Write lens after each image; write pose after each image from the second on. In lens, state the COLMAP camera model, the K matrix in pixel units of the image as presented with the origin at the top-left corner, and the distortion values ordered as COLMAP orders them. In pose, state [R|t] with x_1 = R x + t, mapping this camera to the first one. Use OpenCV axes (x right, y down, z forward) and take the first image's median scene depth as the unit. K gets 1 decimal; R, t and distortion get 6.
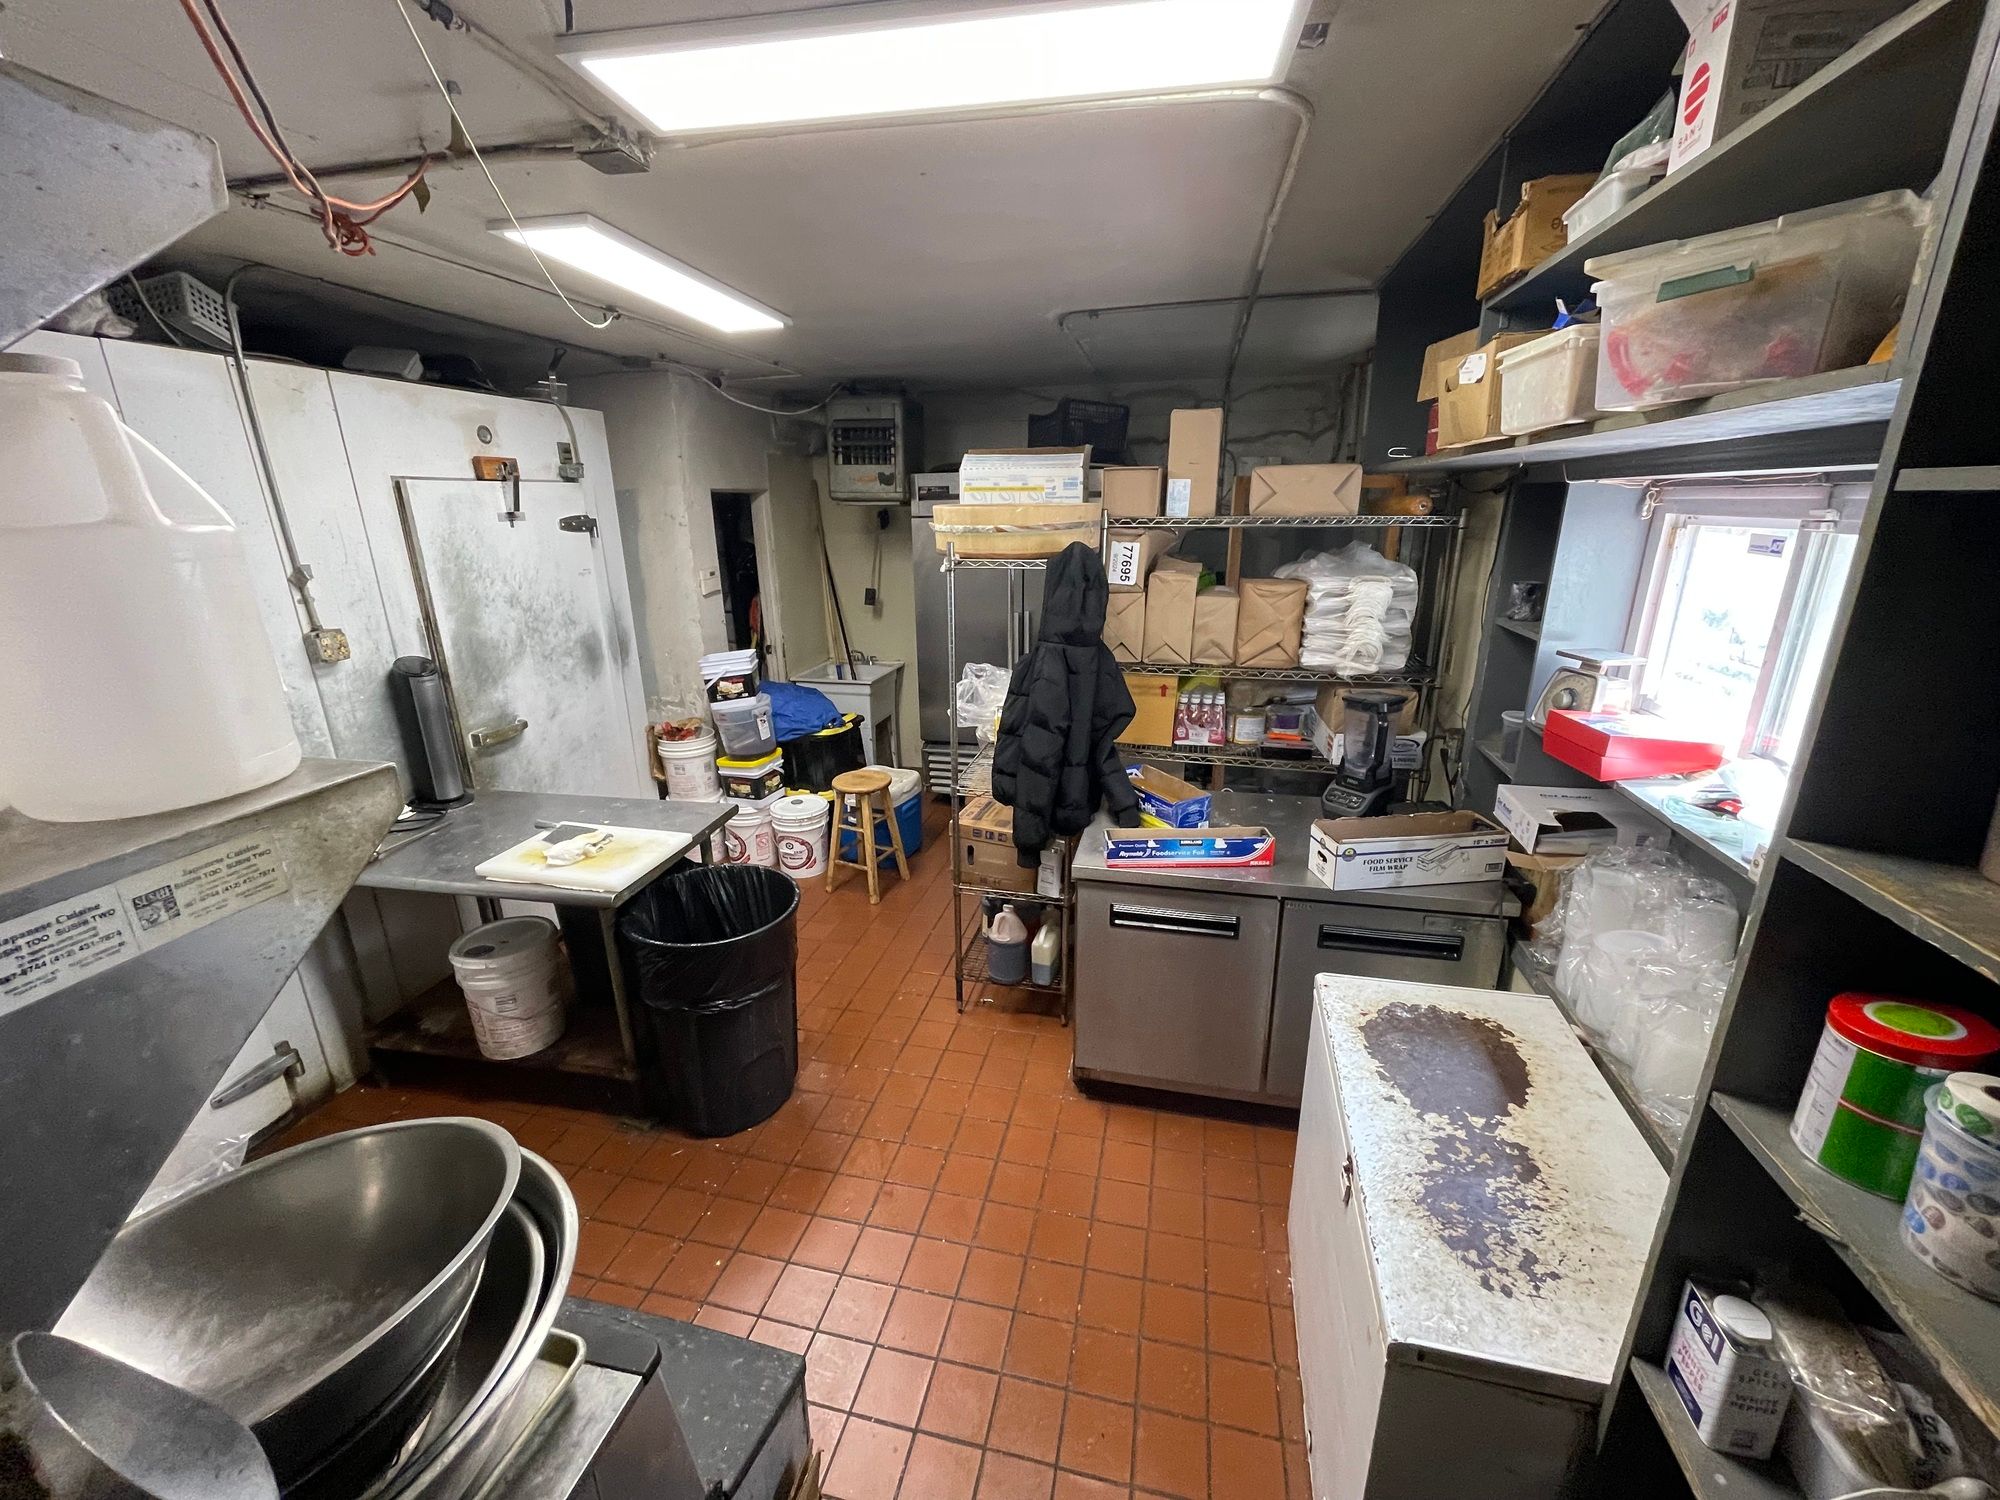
lens RADIAL K [[798.0, 0, 995.0], [0, 798.0, 757.7], [0, 0, 1]] dist [0.000240, -0.000425]
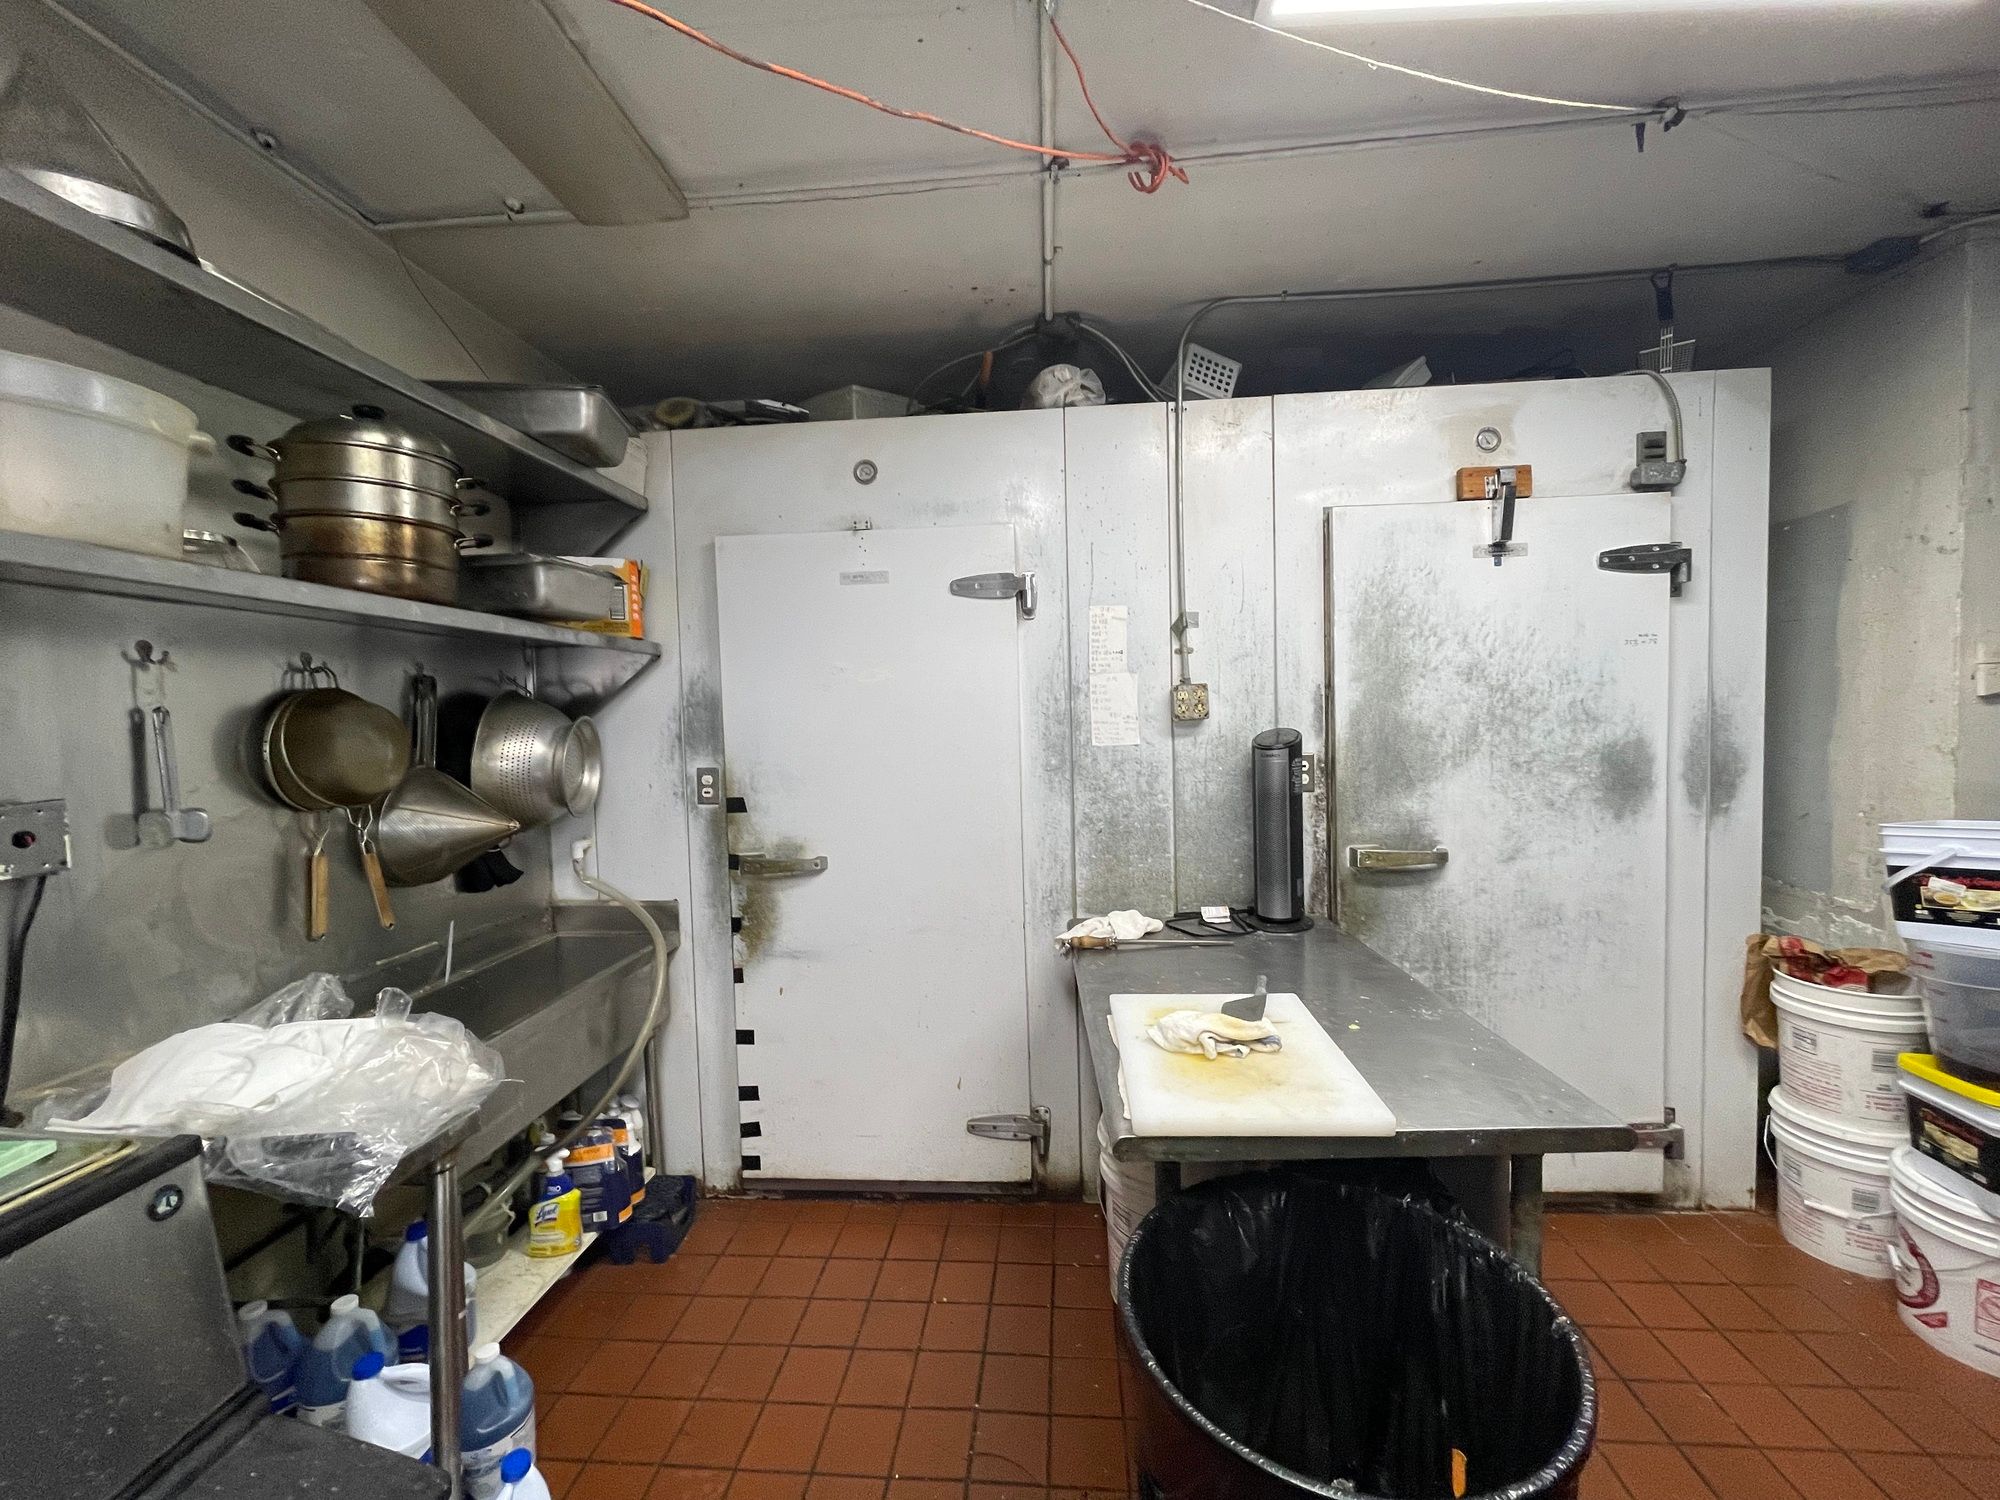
lens RADIAL K [[798.0, 0, 995.0], [0, 798.0, 757.7], [0, 0, 1]] dist [0.000240, -0.000425]
pose [[0.158467, 0.063630, -0.985312, -0.005425], [-0.277656, 0.960524, 0.017374, -0.028117], [0.947521, 0.270824, 0.169879, 0.502795]]
